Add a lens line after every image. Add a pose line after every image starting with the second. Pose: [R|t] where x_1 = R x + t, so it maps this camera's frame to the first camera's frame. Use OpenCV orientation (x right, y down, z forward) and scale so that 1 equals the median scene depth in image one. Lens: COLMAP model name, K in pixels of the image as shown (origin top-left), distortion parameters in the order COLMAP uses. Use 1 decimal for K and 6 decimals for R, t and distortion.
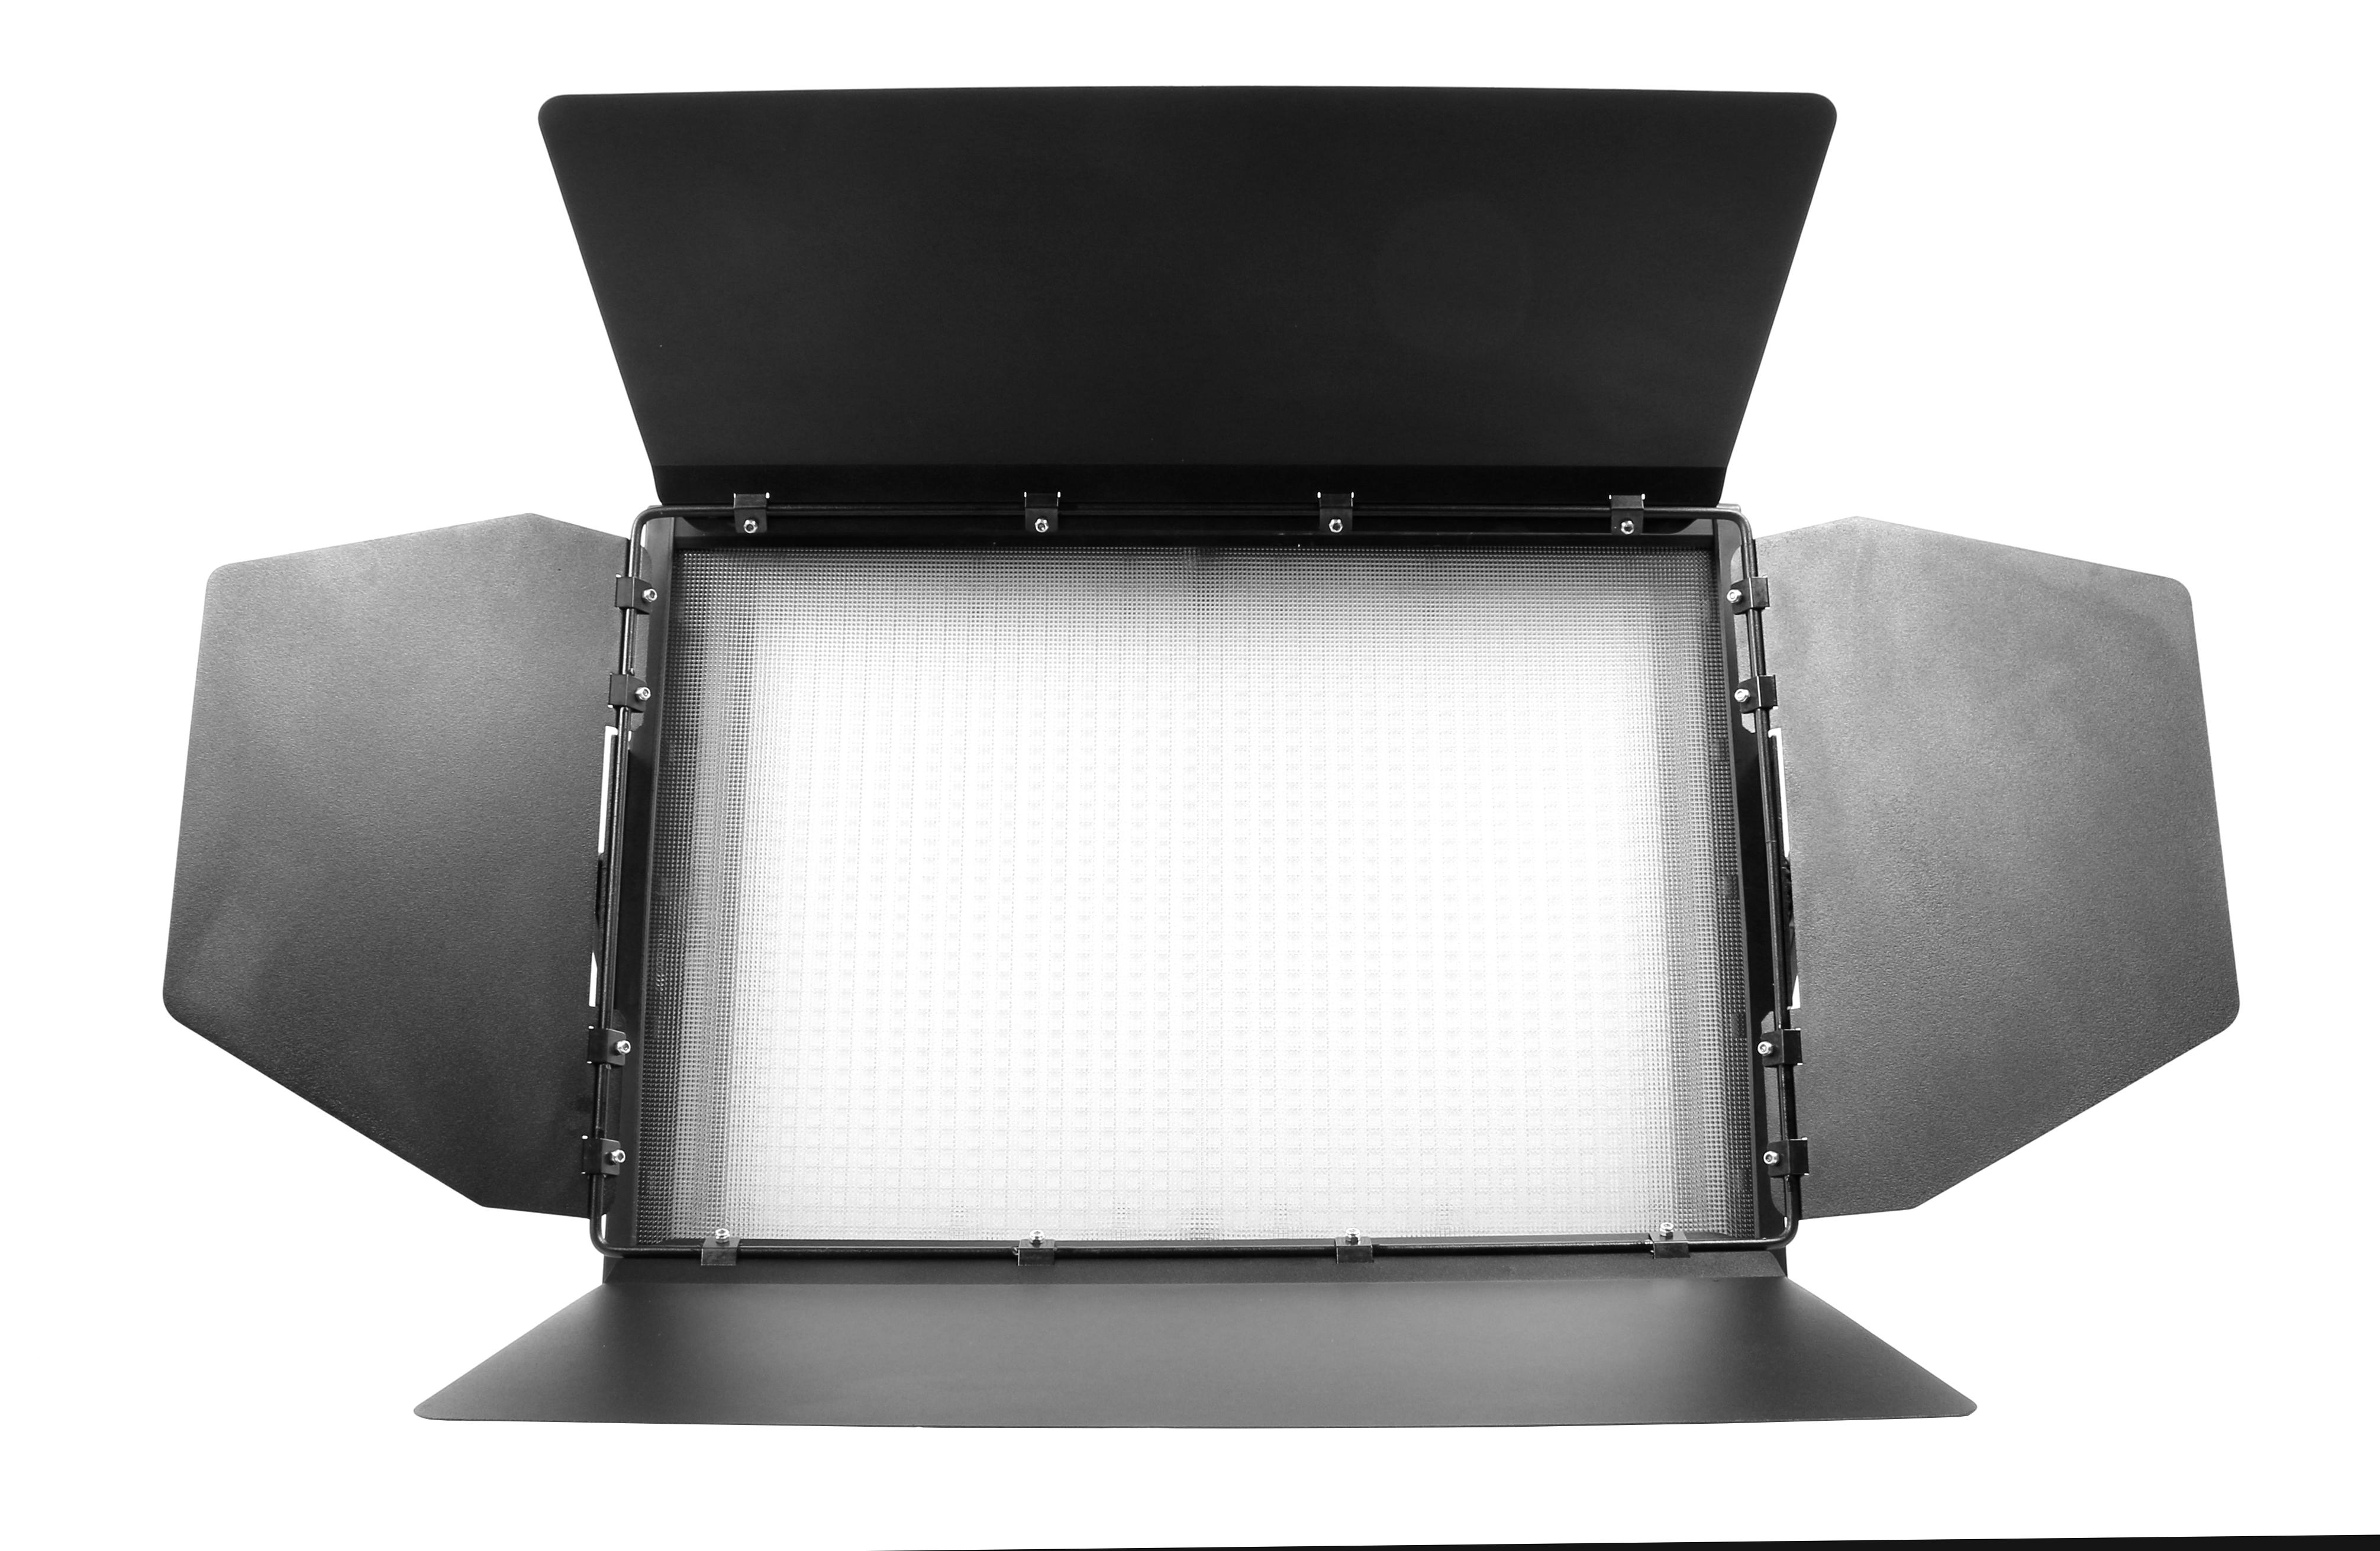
lens RADIAL K [[2028.9, 0, 1190.0], [0, 2028.9, 777.2], [0, 0, 1]] dist [-0.003231, -0.002354]
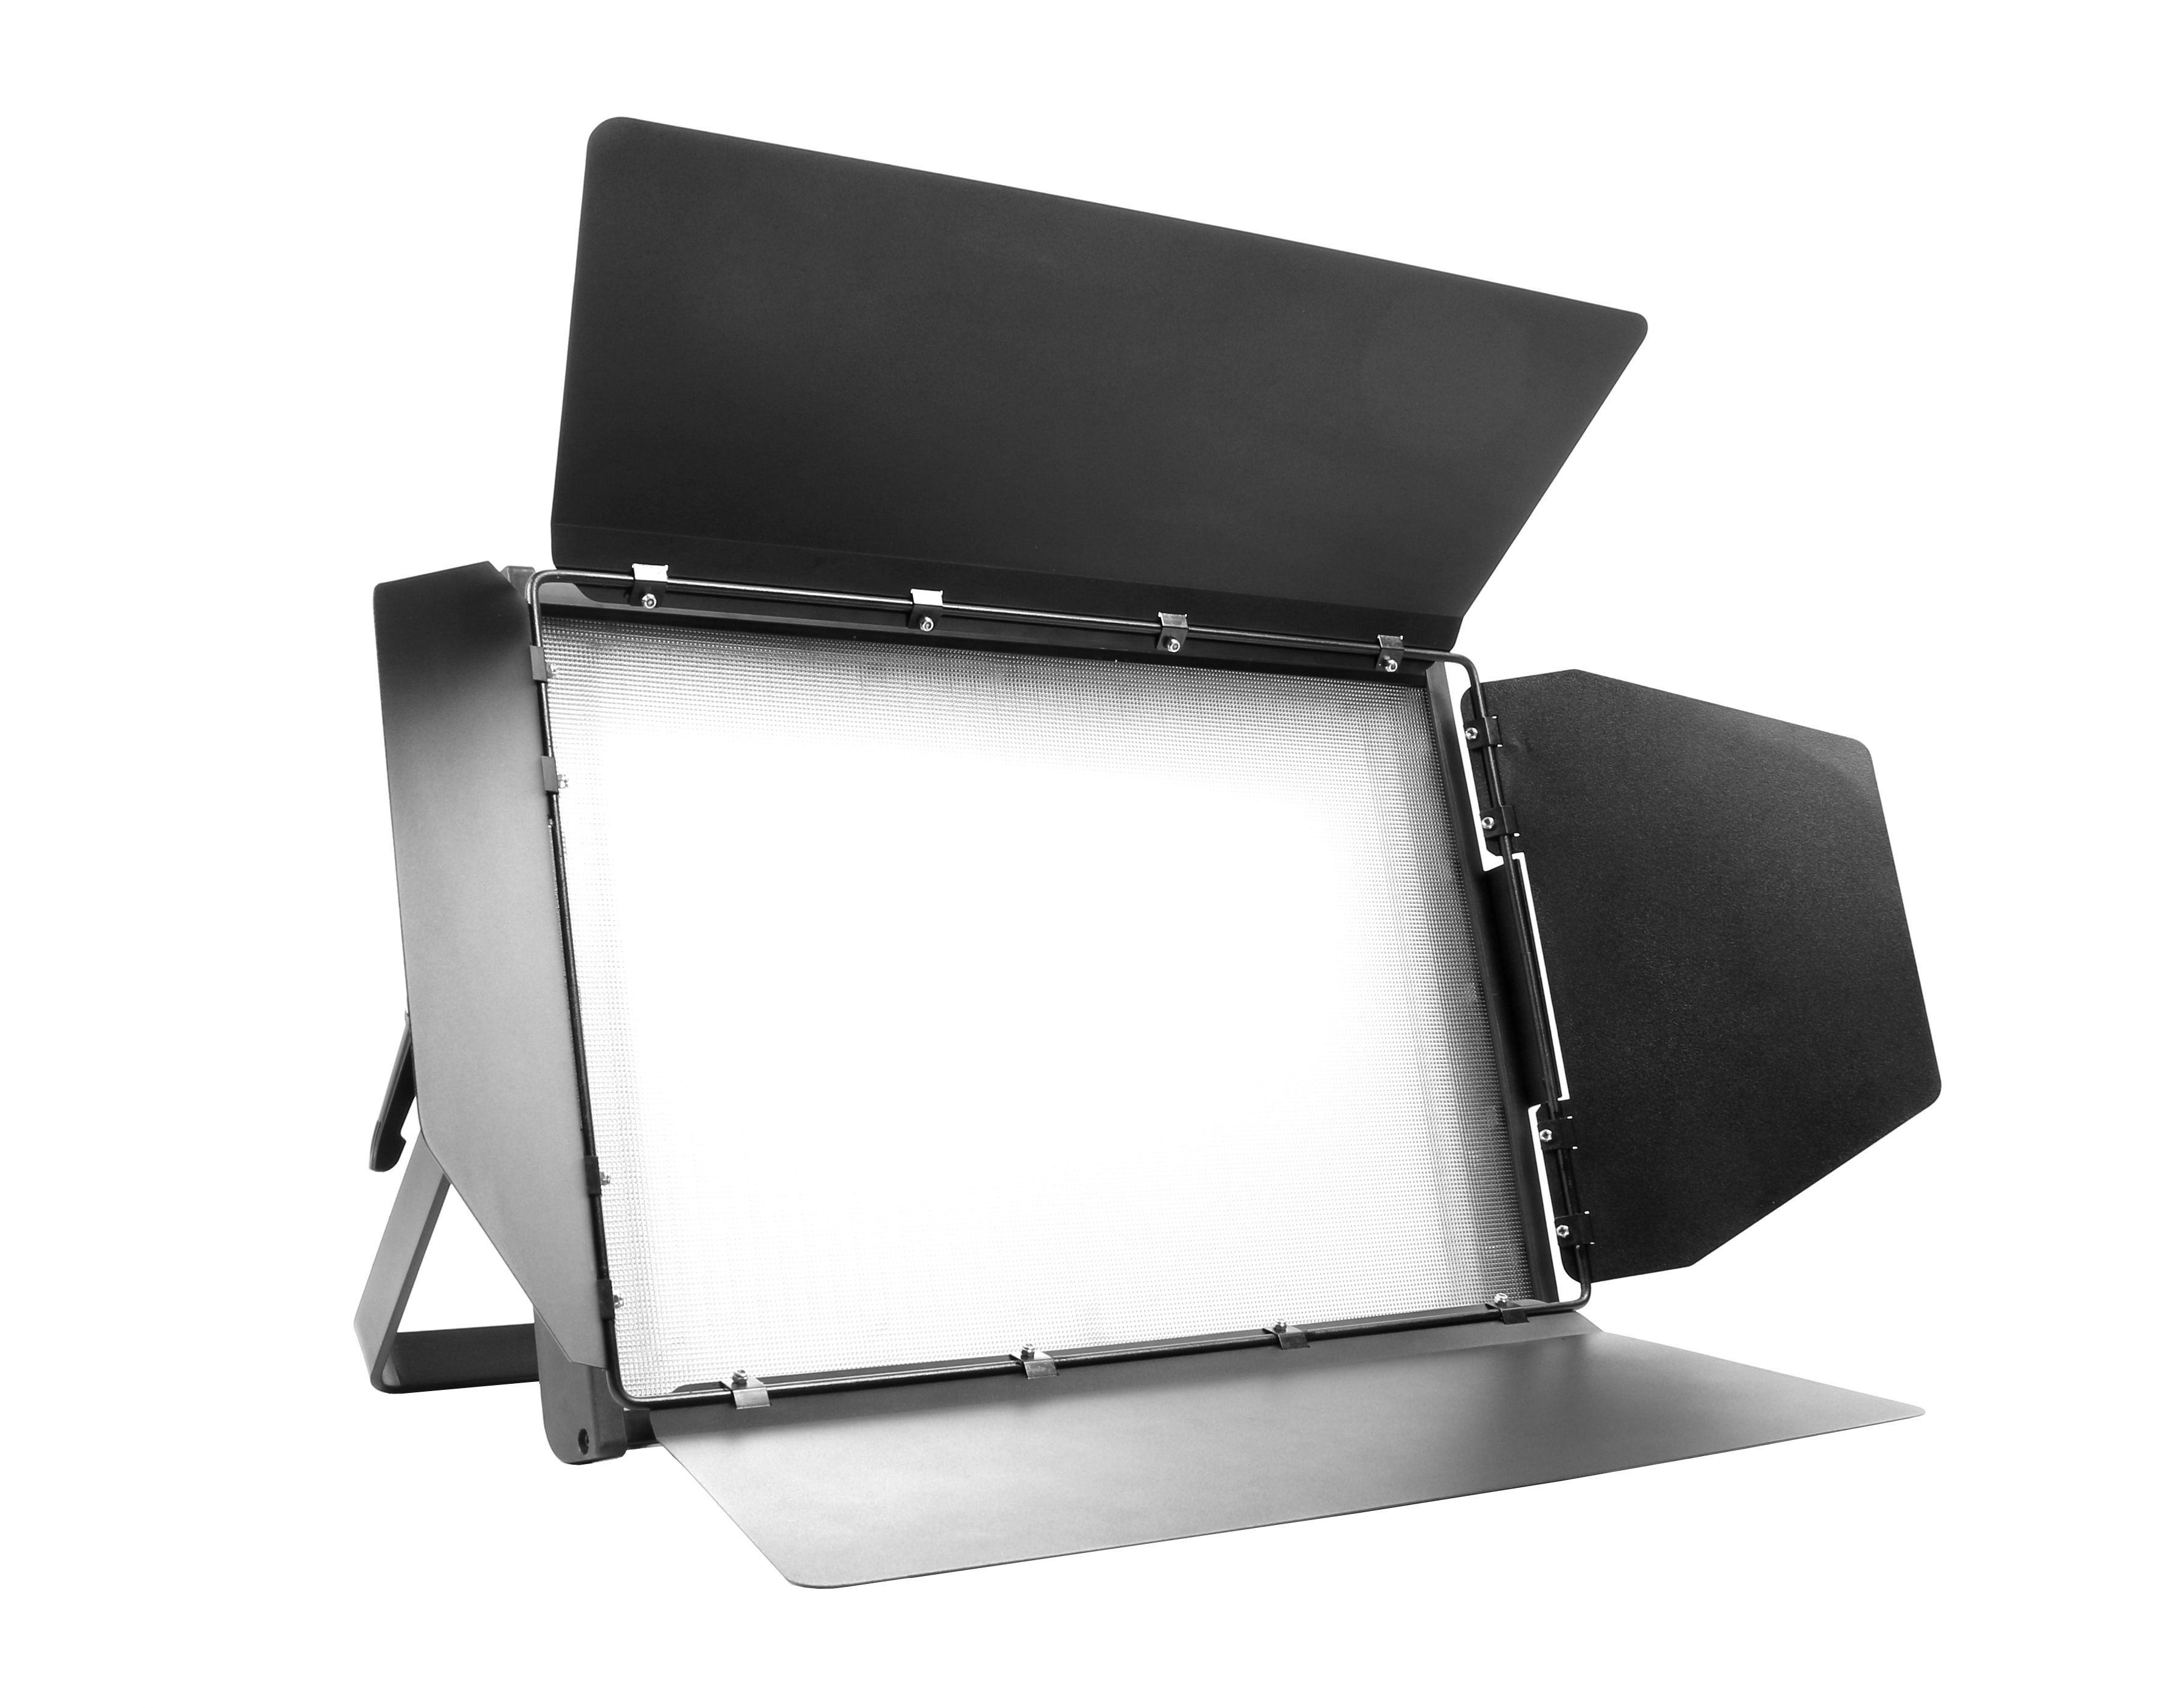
lens RADIAL K [[2427.3, 0, 1090.0], [0, 2427.3, 854.4], [0, 0, 1]] dist [-0.010777, 0.000000]
pose [[0.855149, 0.028259, 0.517612, -0.606533], [-0.023392, 0.999599, -0.015928, 0.002899], [-0.517855, 0.001513, 0.855467, -0.029568]]
